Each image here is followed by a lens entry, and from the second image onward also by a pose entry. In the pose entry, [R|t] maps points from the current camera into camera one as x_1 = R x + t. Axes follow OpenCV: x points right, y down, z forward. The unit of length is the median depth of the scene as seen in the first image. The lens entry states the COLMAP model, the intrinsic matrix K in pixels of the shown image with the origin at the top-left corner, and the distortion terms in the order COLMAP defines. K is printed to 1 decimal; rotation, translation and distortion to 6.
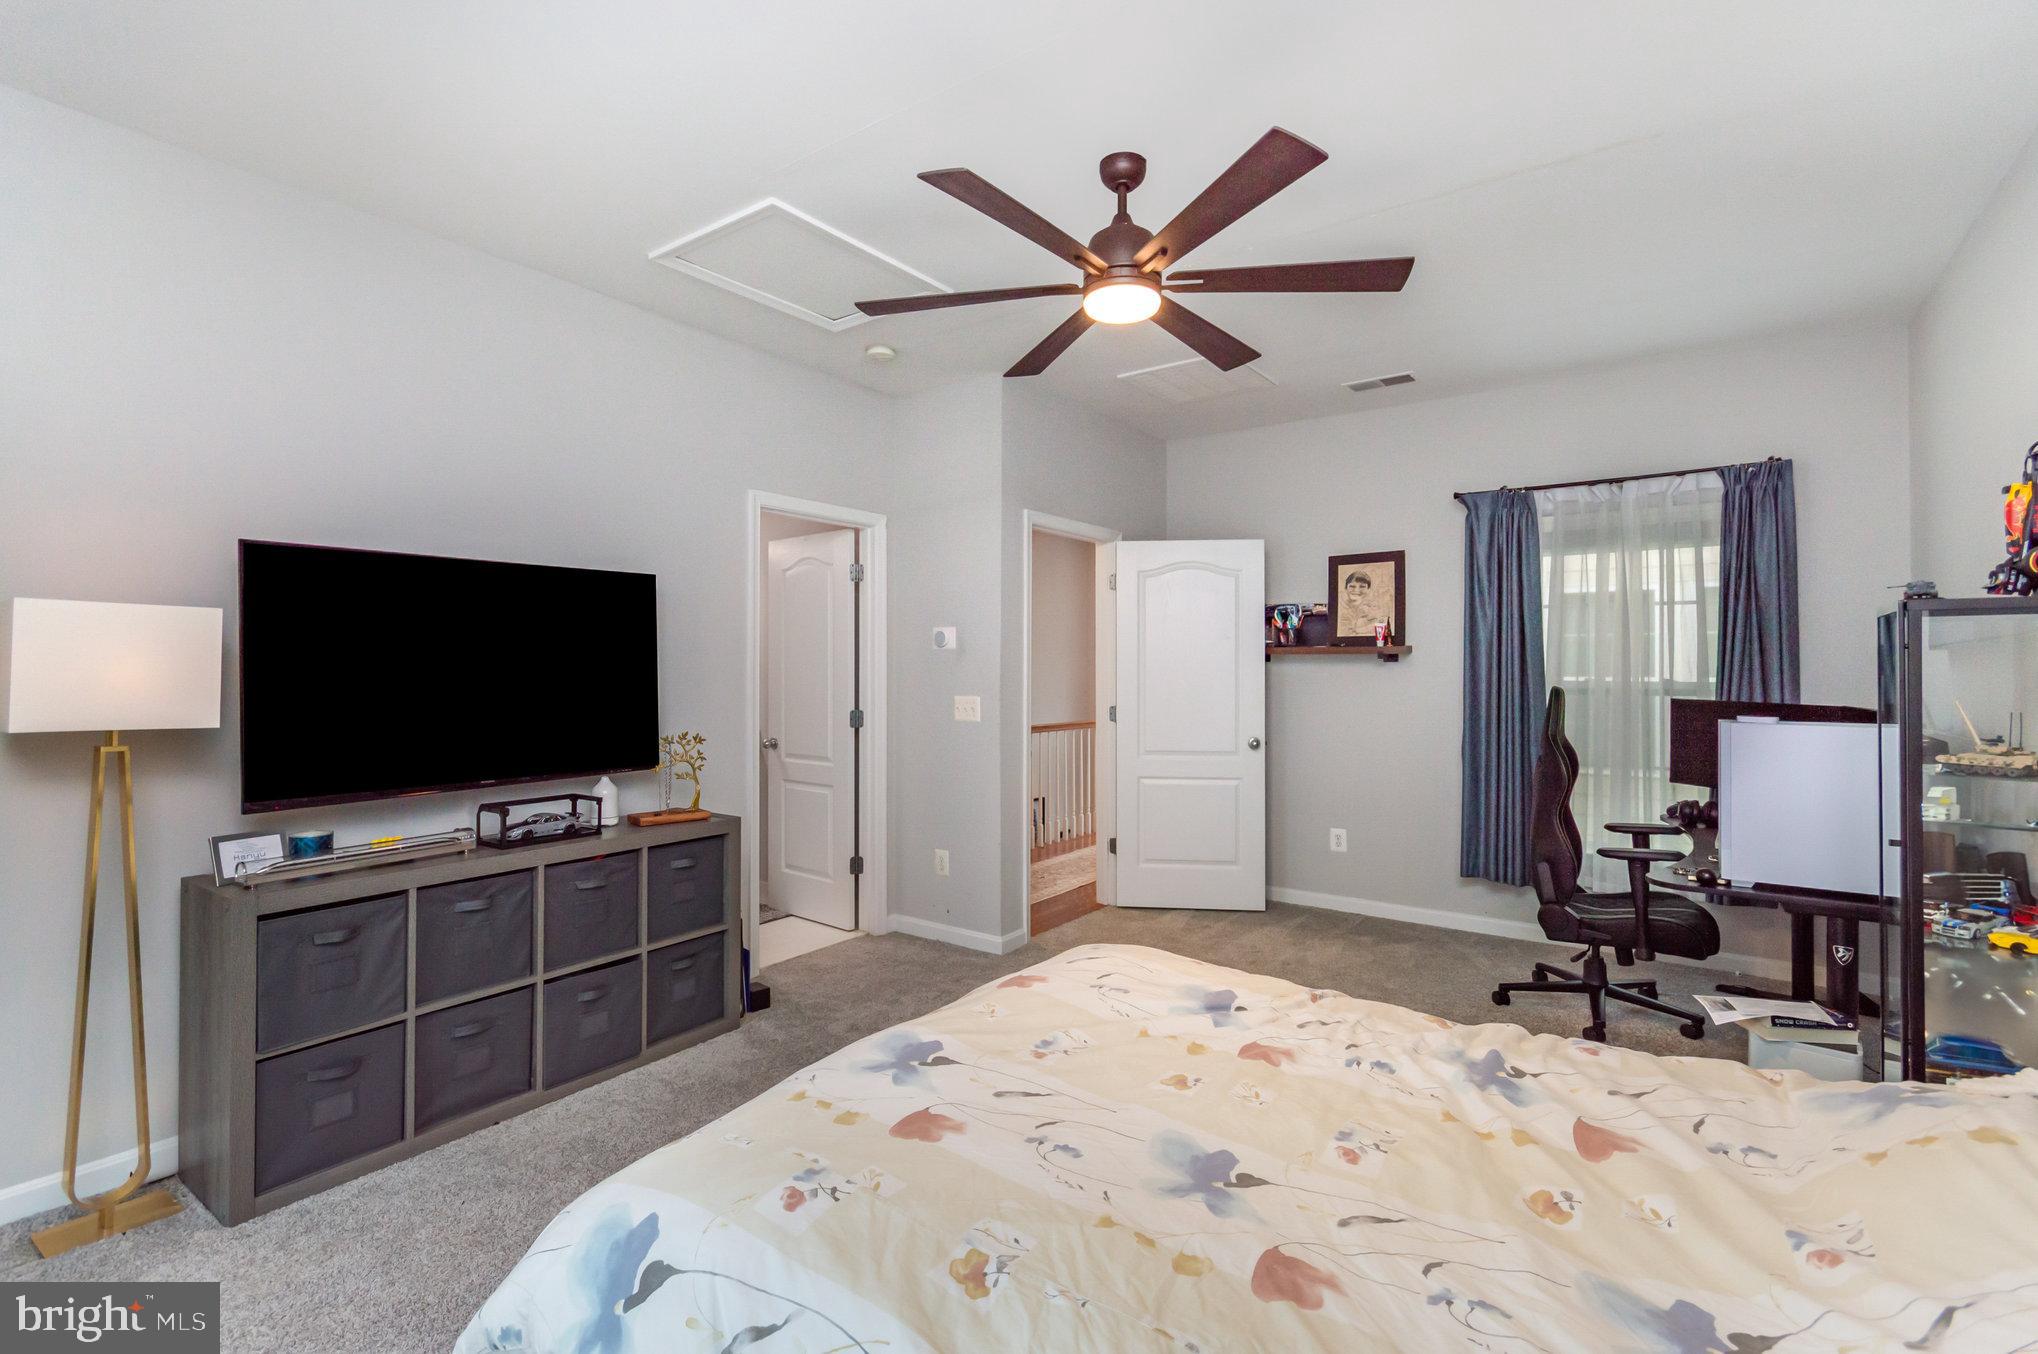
lens RADIAL K [[916.3, 0, 1017.2], [0, 916.3, 681.2], [0, 0, 1]] dist [0.004089, 0.000532]
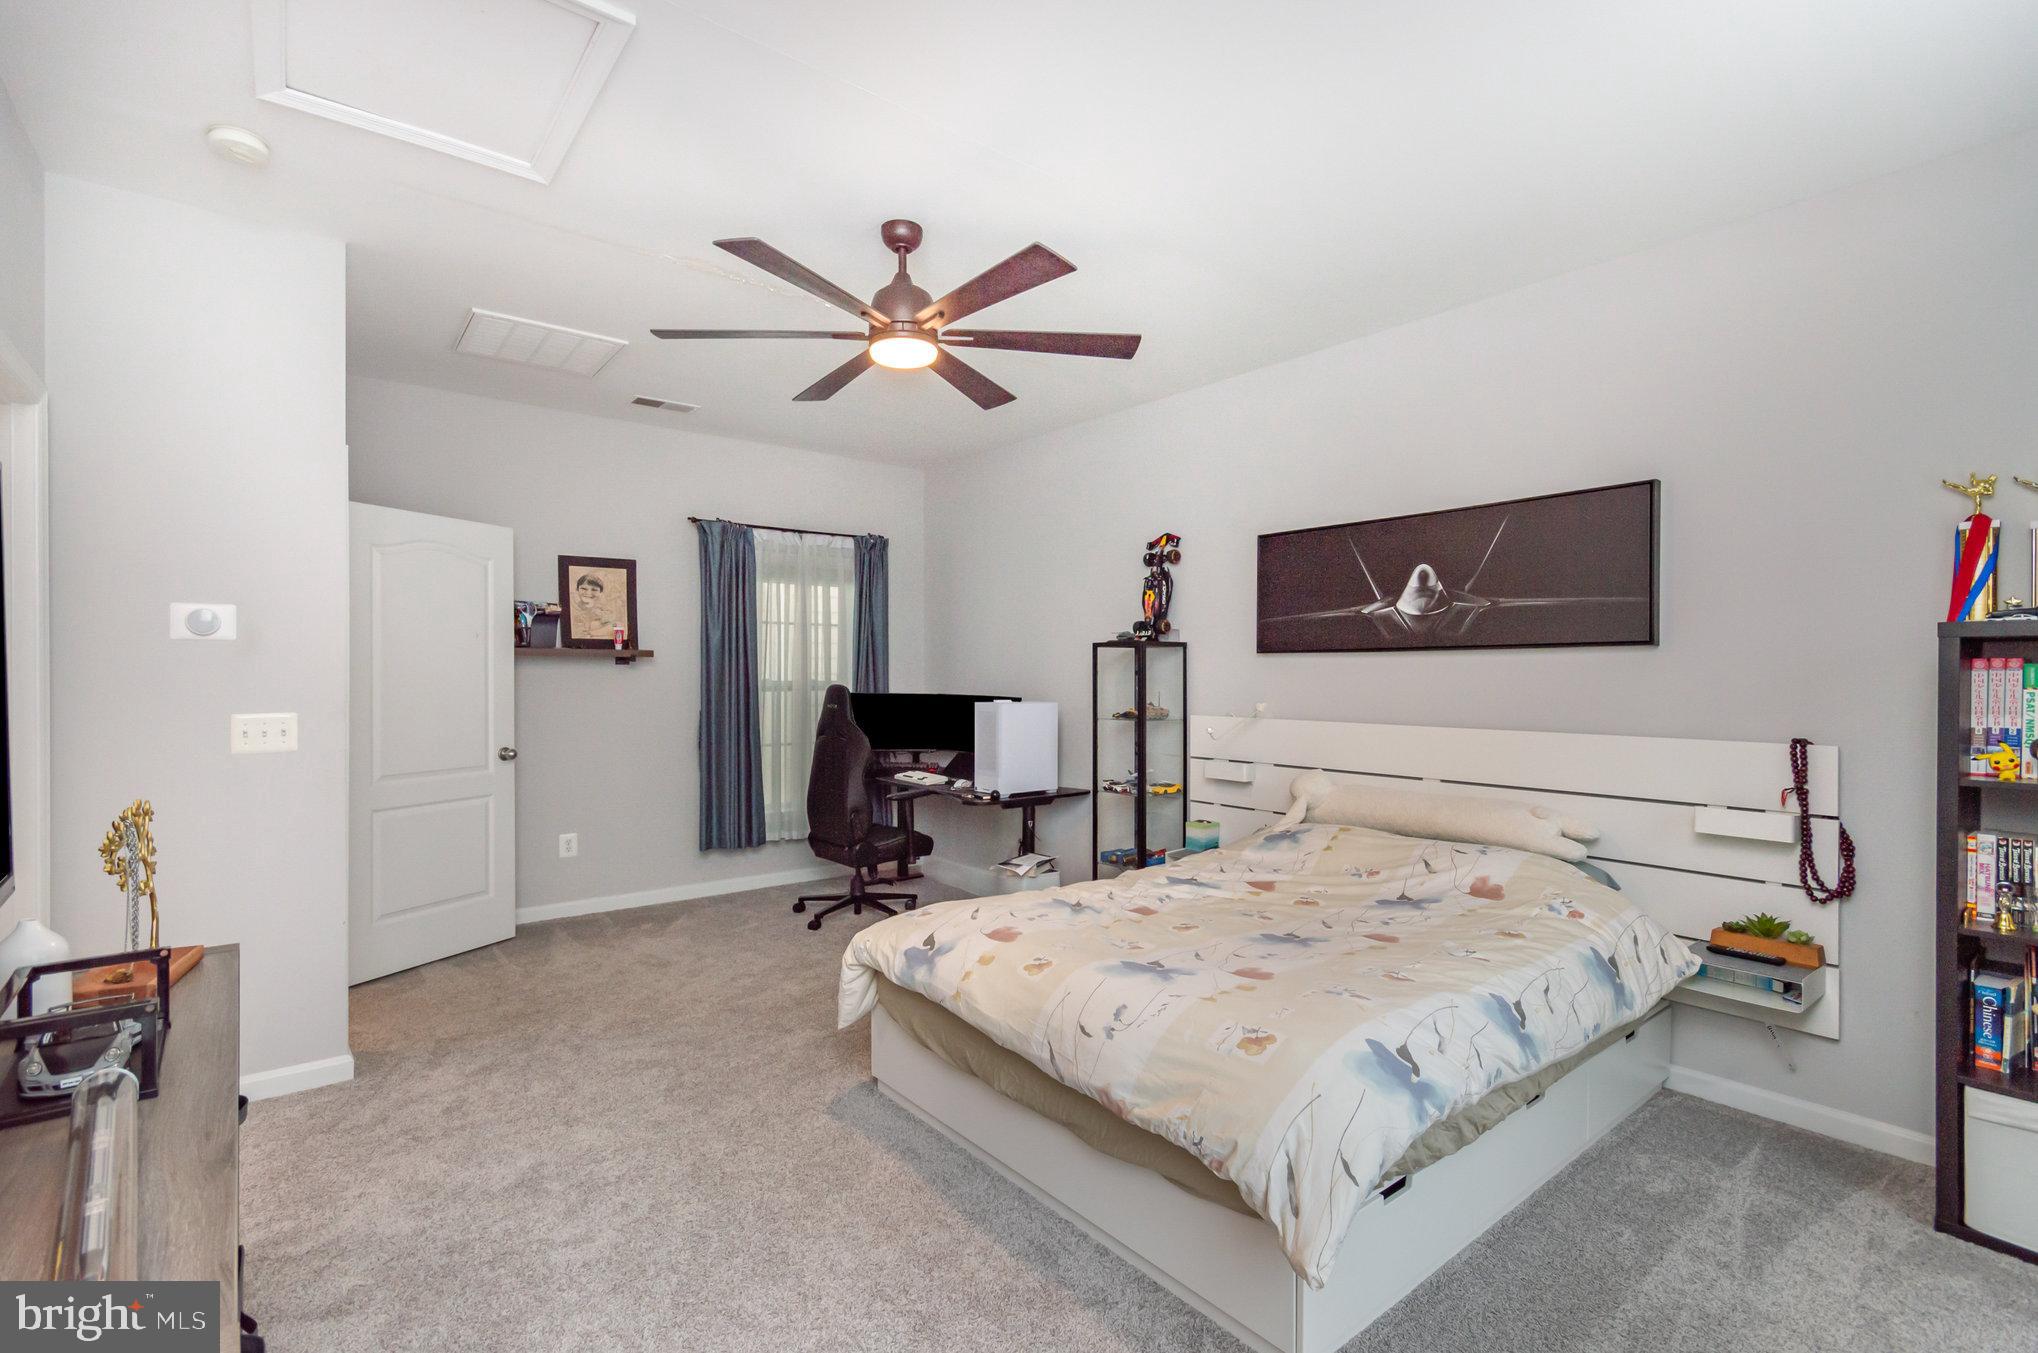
lens RADIAL K [[916.3, 0, 1017.2], [0, 916.3, 680.7], [0, 0, 1]] dist [0.004089, 0.000532]
pose [[0.278981, -0.010407, 0.960240, -0.525383], [0.013578, 0.999884, 0.006891, -0.003622], [-0.960201, 0.011116, 0.279090, 0.301456]]
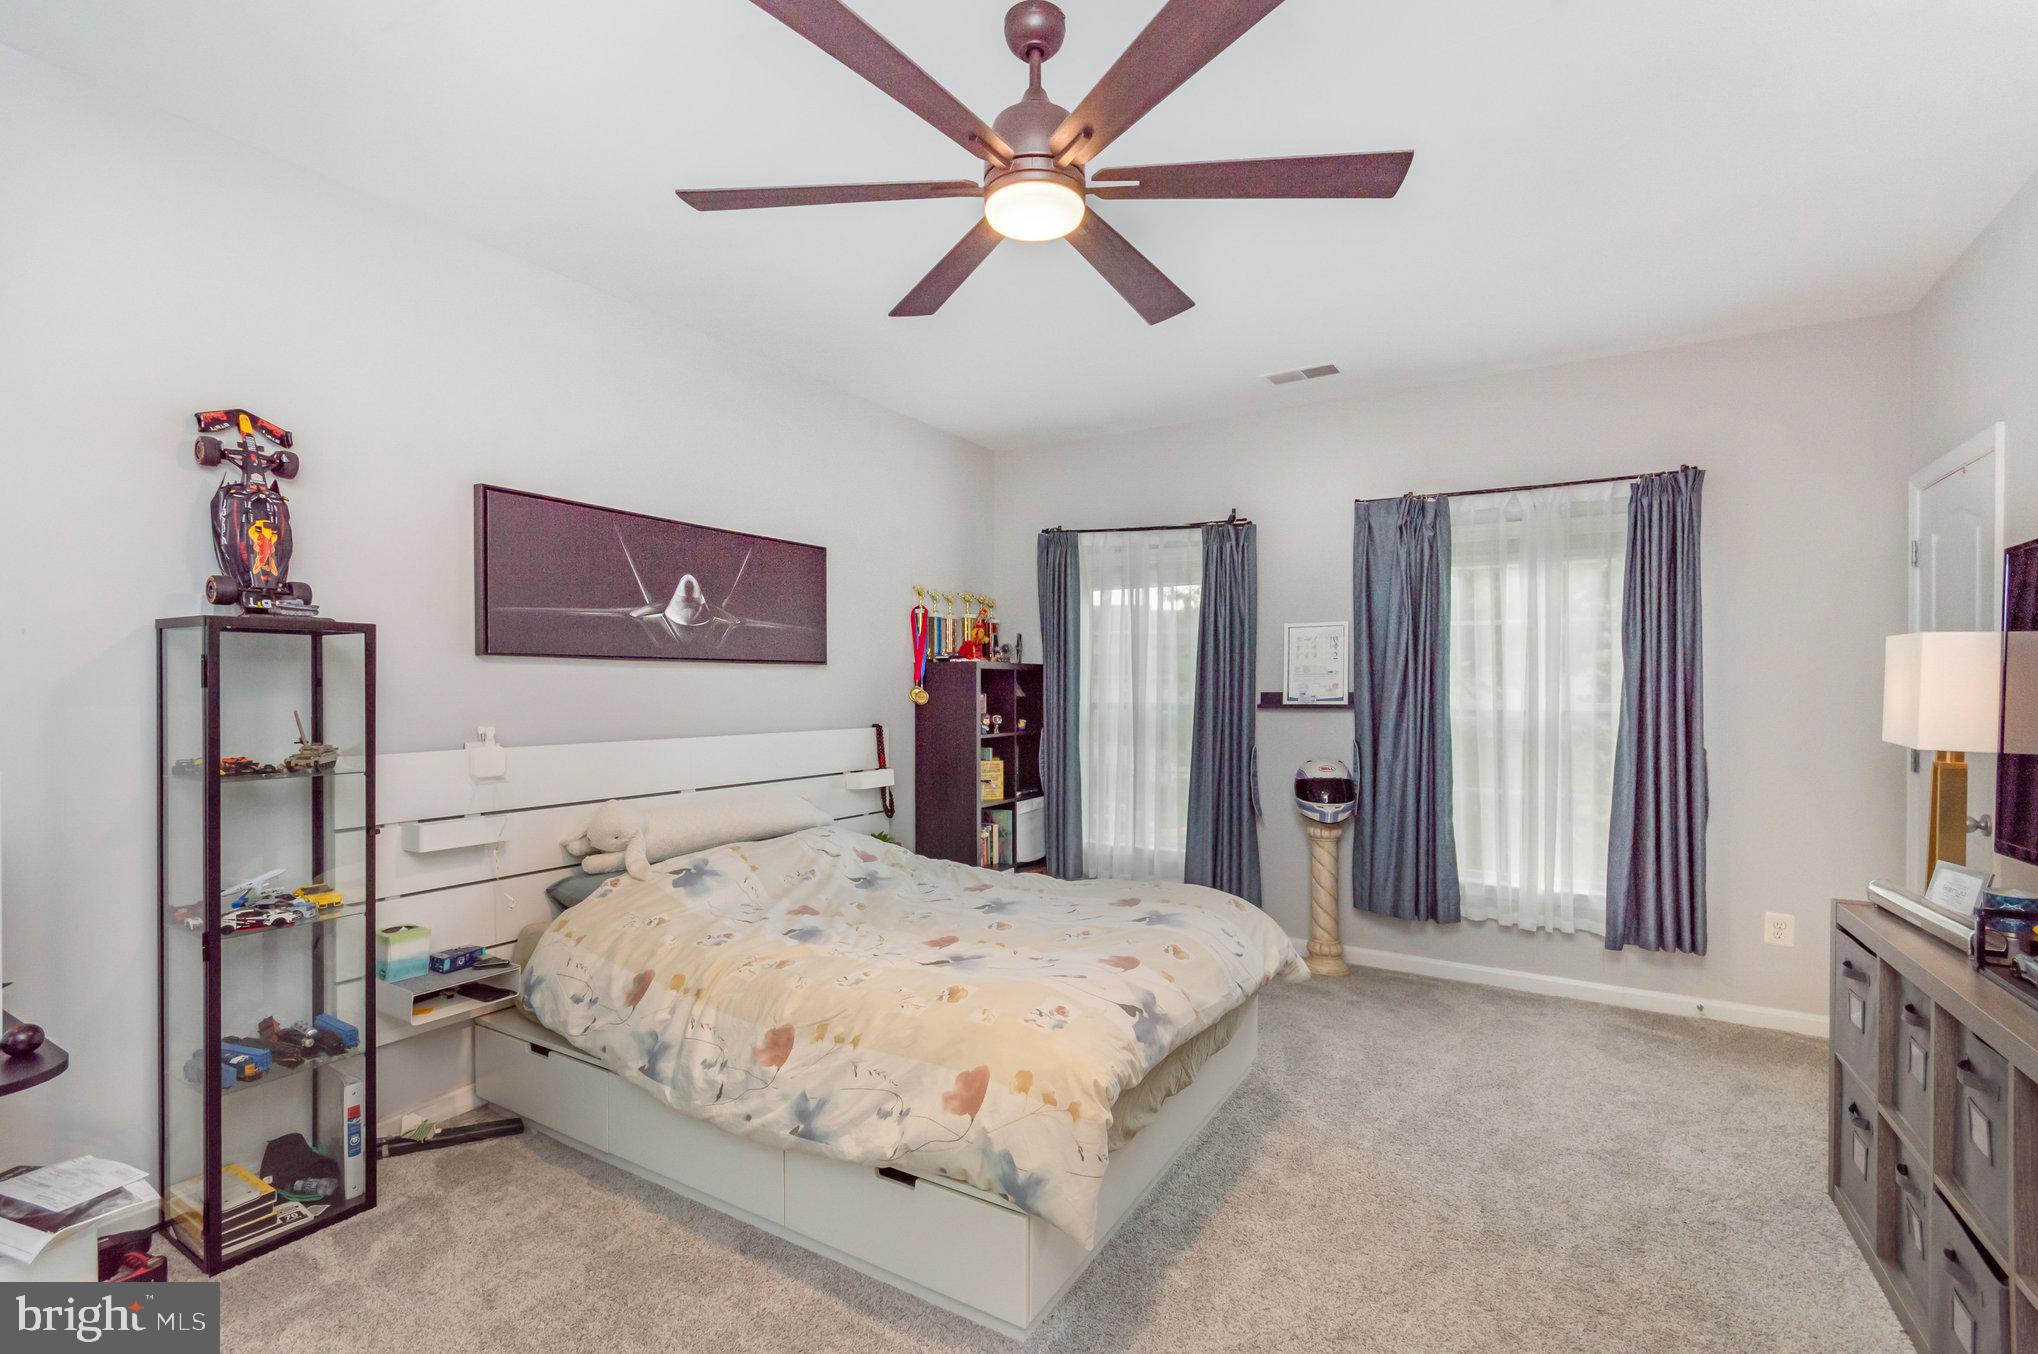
lens RADIAL K [[916.3, 0, 1017.2], [0, 916.3, 681.2], [0, 0, 1]] dist [0.004089, 0.000532]
pose [[-0.998113, -0.001876, -0.061370, 0.097371], [-0.002279, 0.999976, 0.006487, -0.008432], [0.061356, 0.006615, -0.998094, 0.982036]]
